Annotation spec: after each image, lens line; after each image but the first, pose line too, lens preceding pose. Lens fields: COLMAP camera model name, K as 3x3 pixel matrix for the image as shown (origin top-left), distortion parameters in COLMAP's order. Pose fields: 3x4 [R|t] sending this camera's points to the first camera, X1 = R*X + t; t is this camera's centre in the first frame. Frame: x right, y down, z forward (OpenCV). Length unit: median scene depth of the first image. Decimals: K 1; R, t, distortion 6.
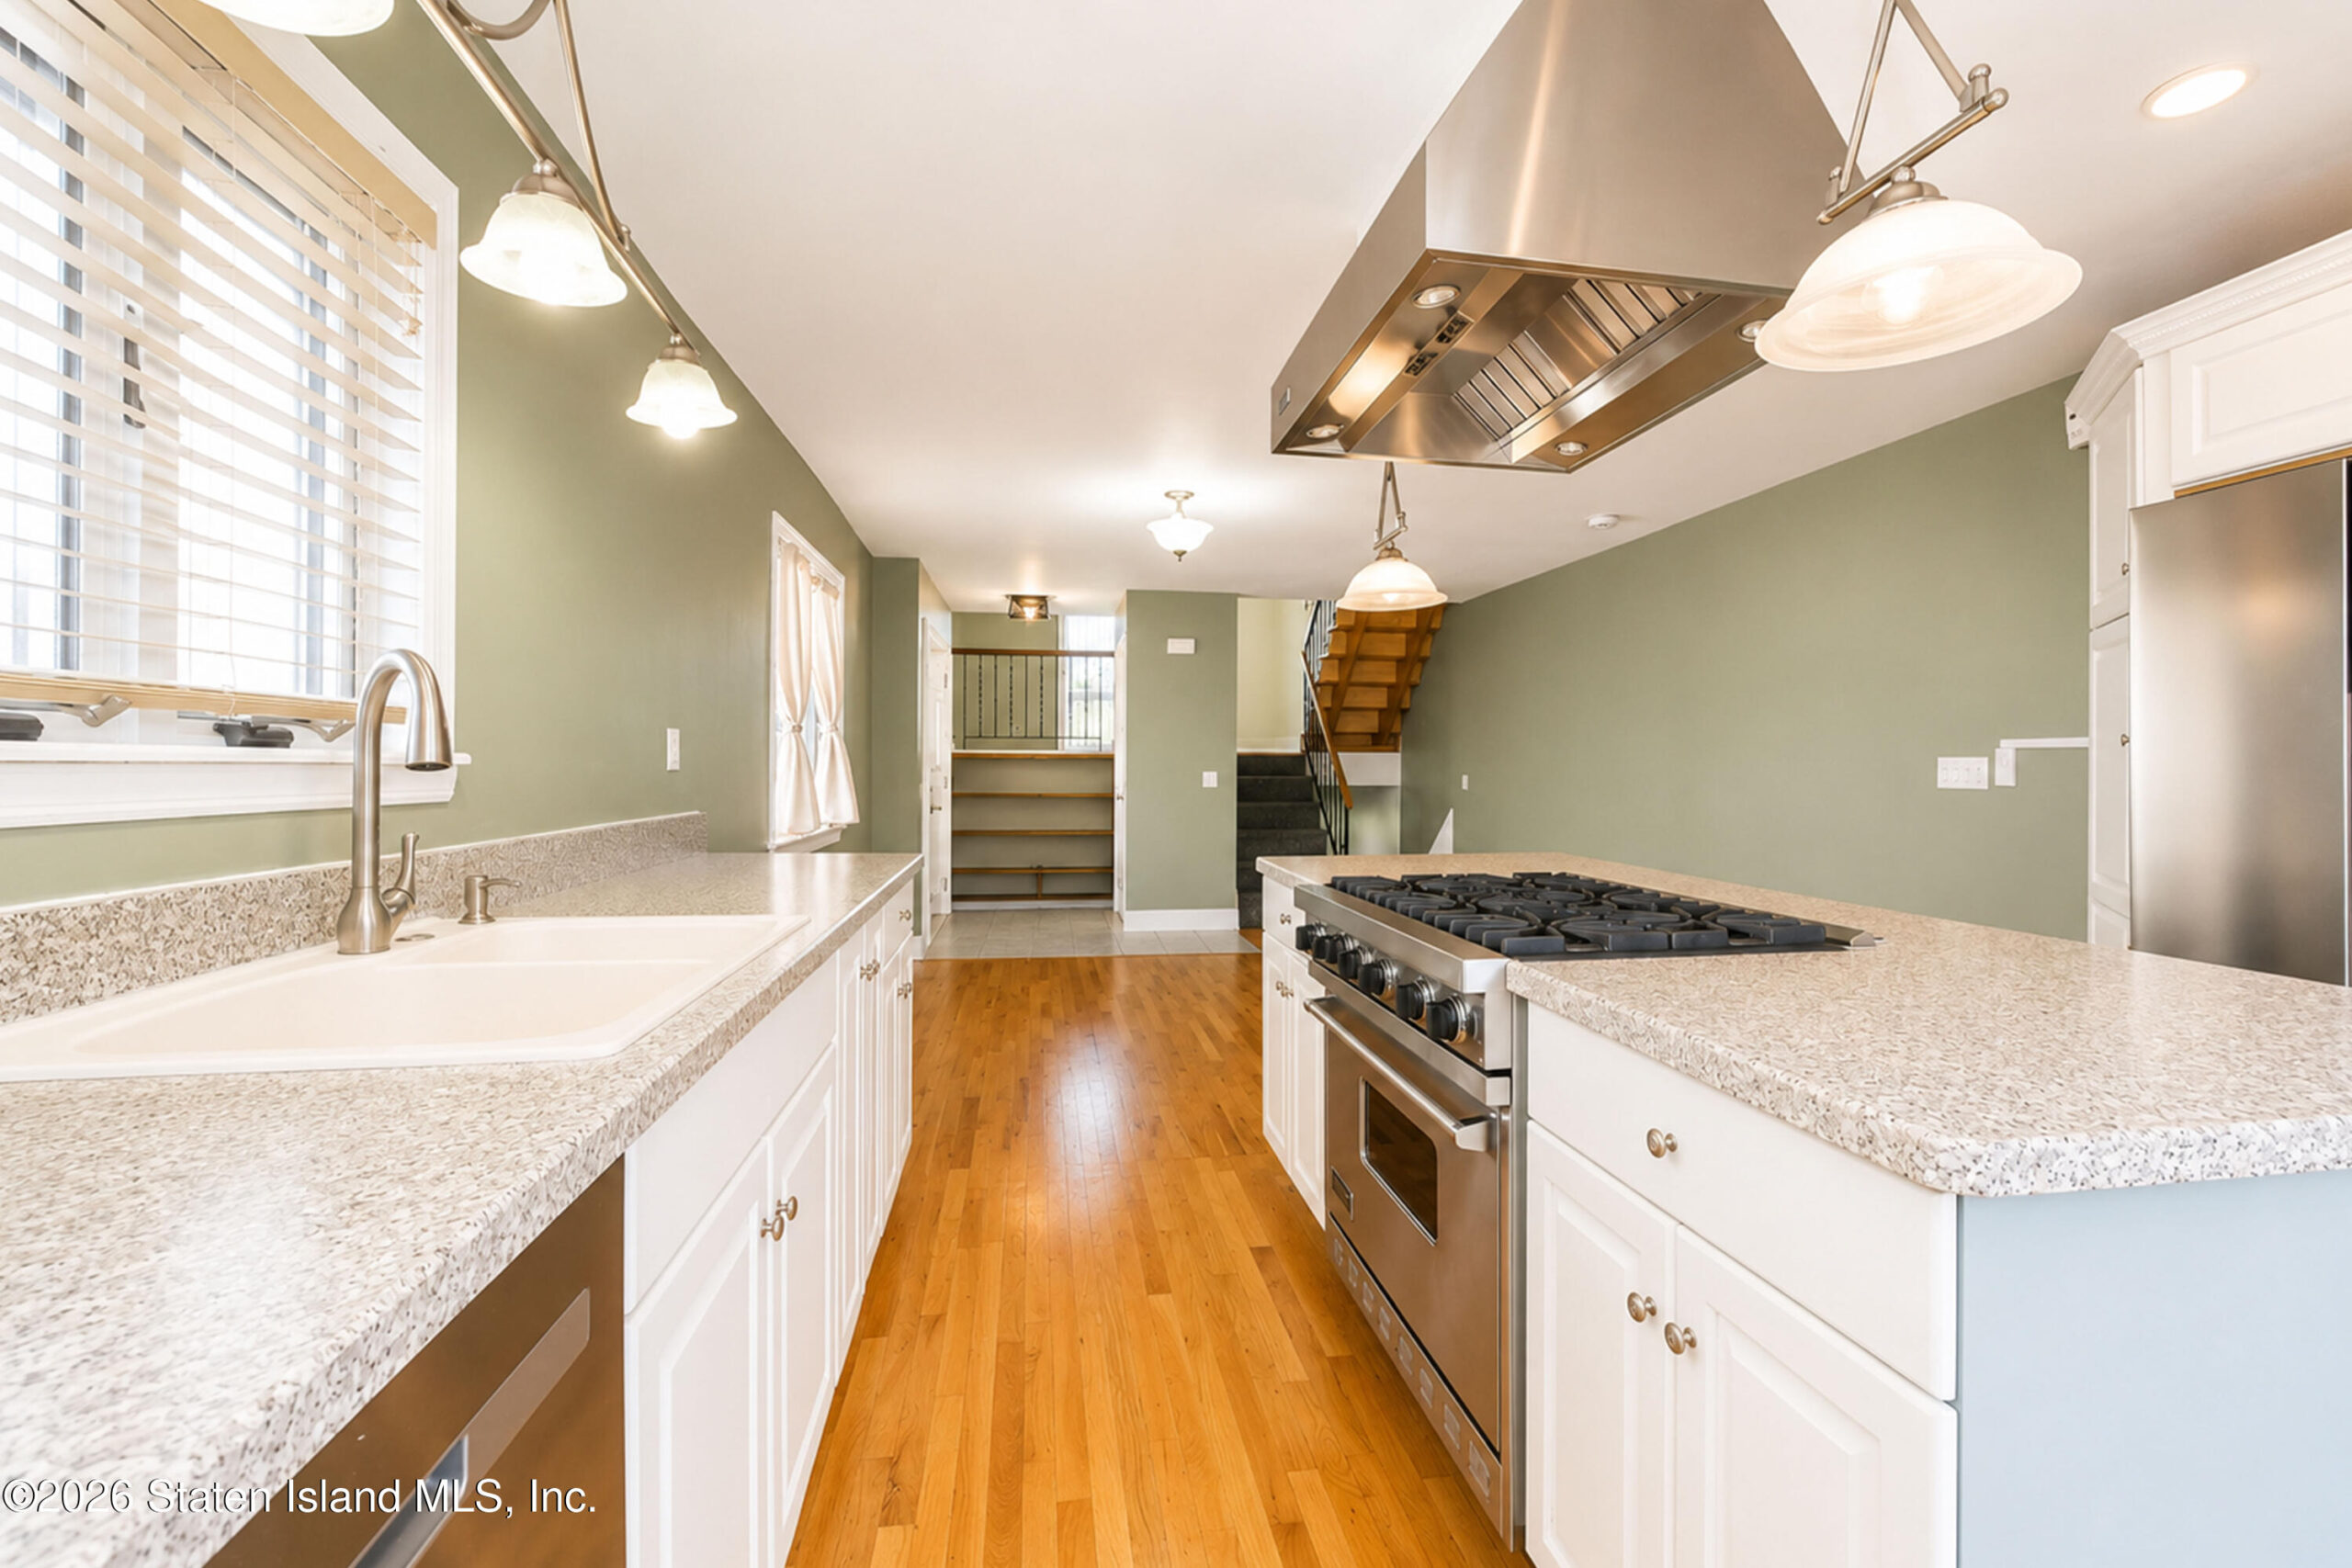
lens RADIAL K [[990.0, 0, 1204.6], [0, 990.0, 775.4], [0, 0, 1]] dist [0.000849, 0.000055]
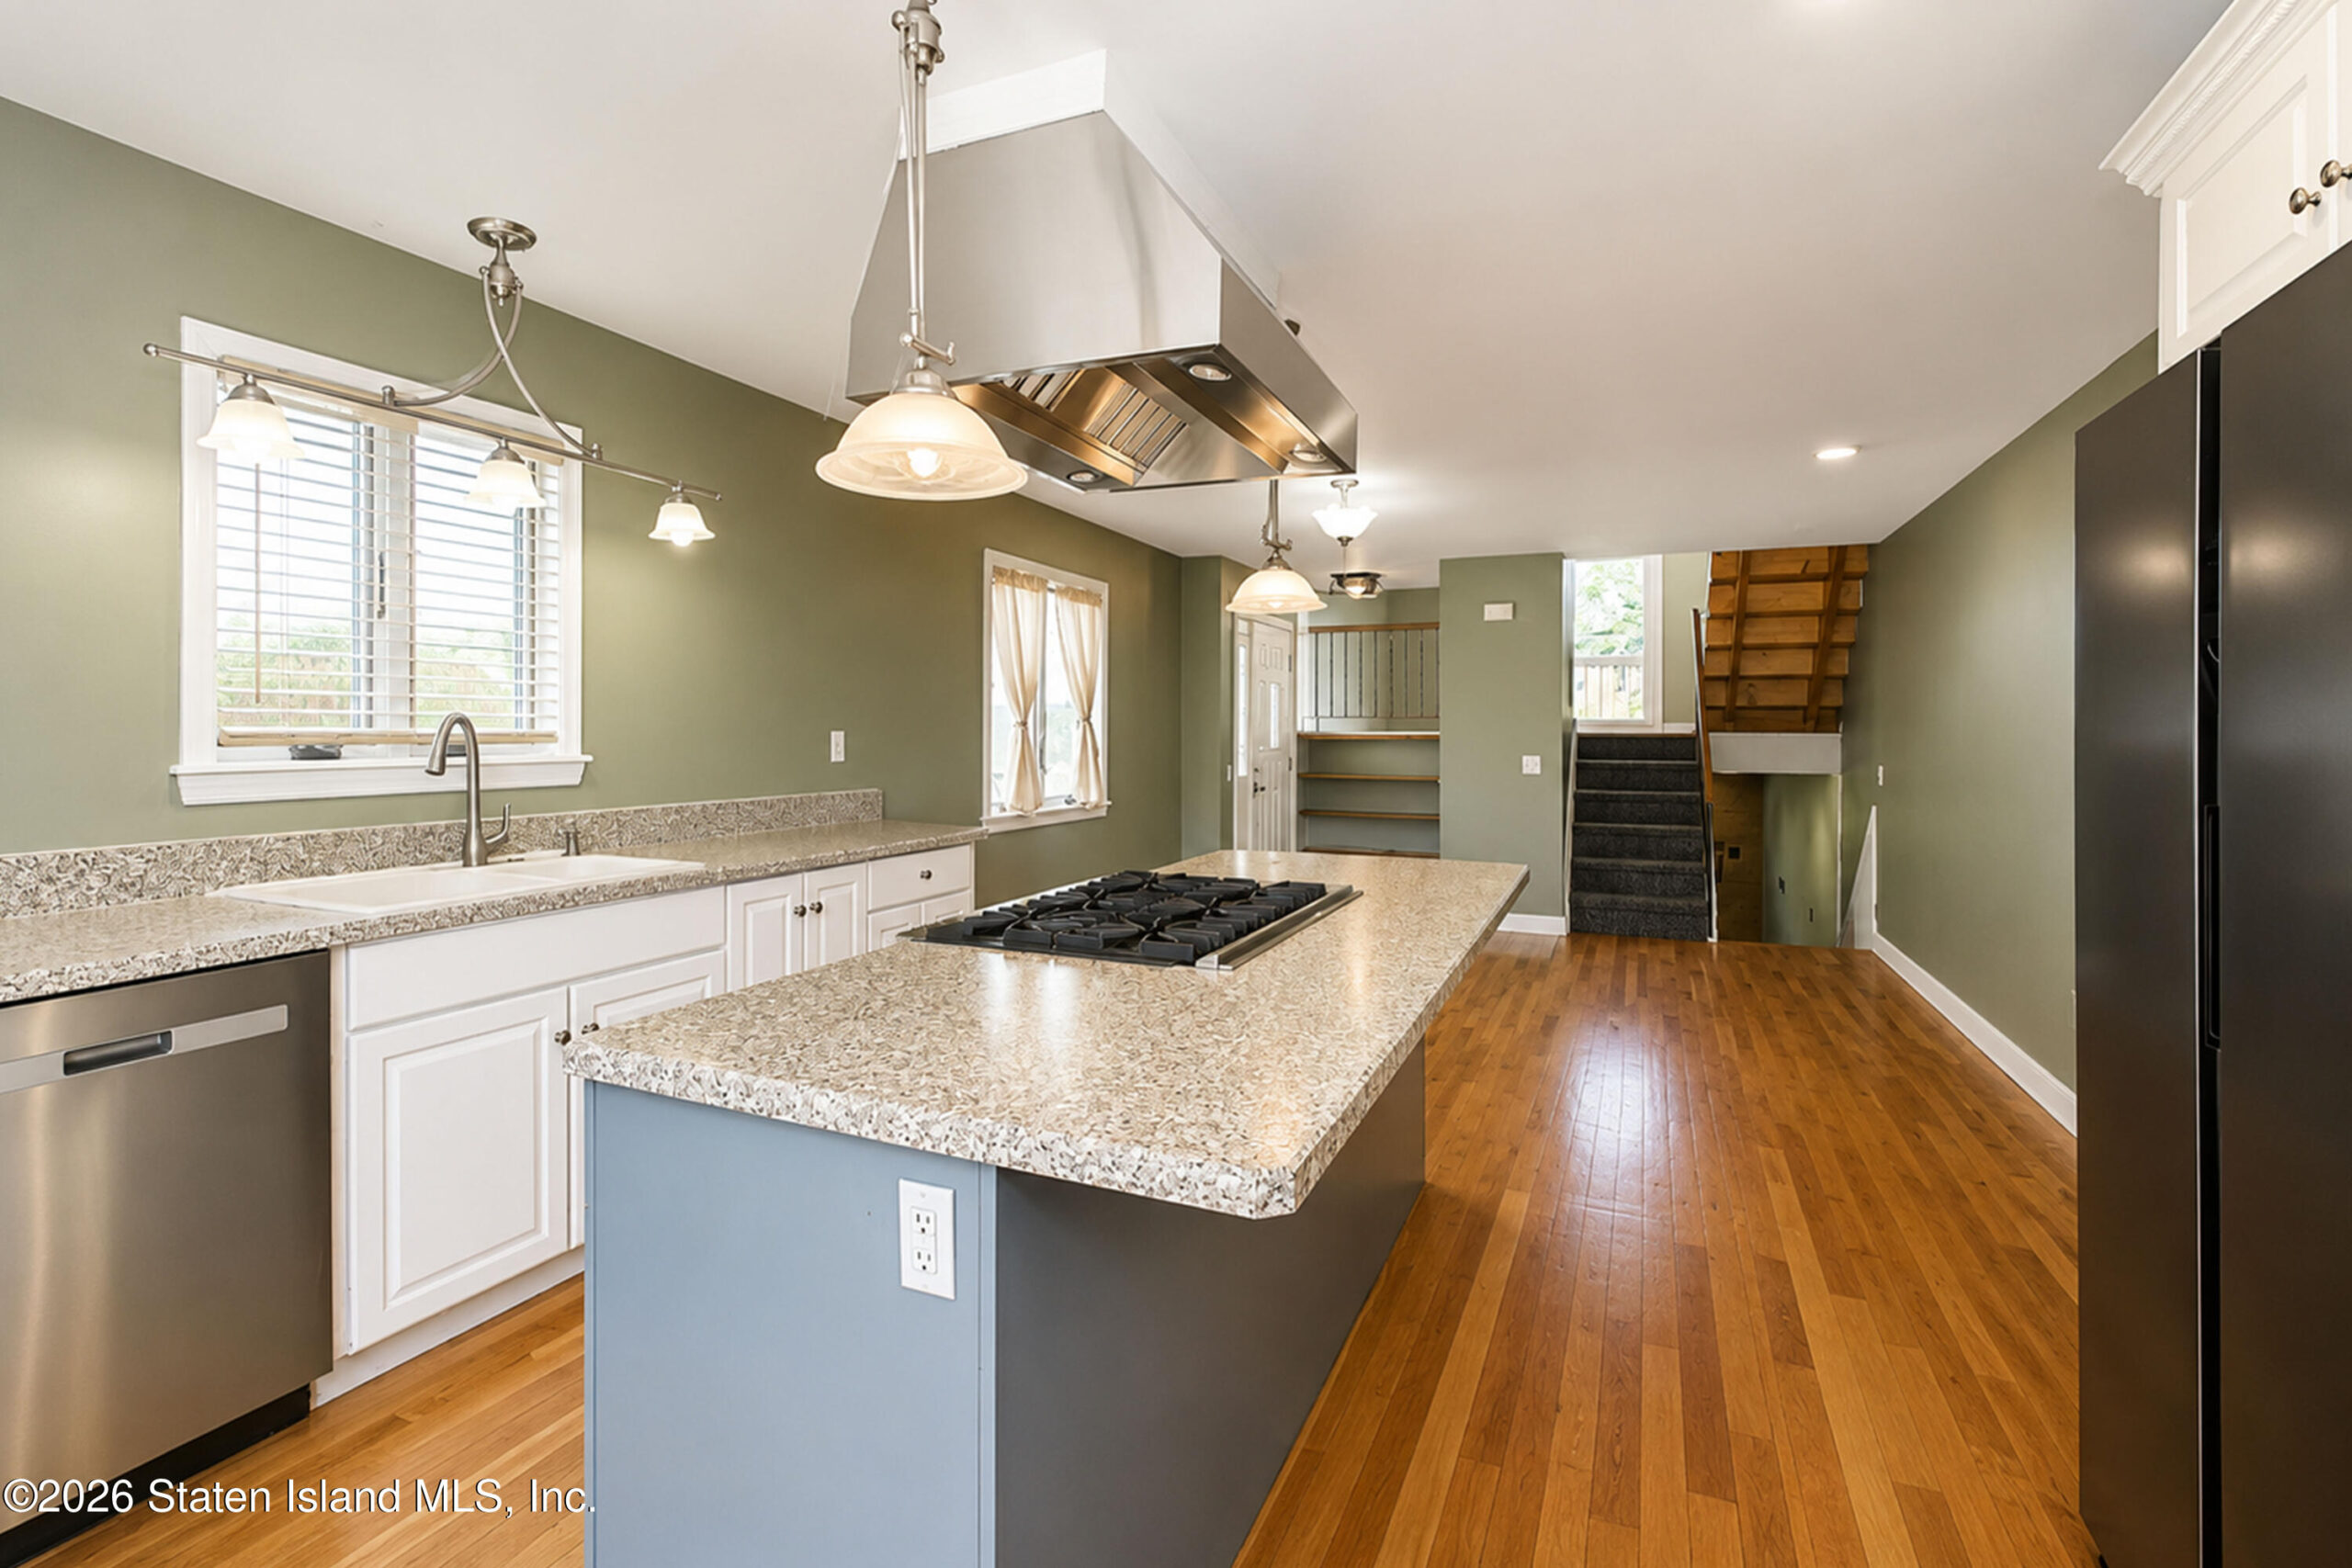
lens RADIAL K [[1078.9, 0, 1151.4], [0, 1078.9, 774.8], [0, 0, 1]] dist [-0.021427, -0.000047]
pose [[0.824919, 0.020831, -0.564867, 0.646923], [-0.005906, 0.999584, 0.028237, -0.029550], [0.565220, -0.019957, 0.824699, 0.025932]]
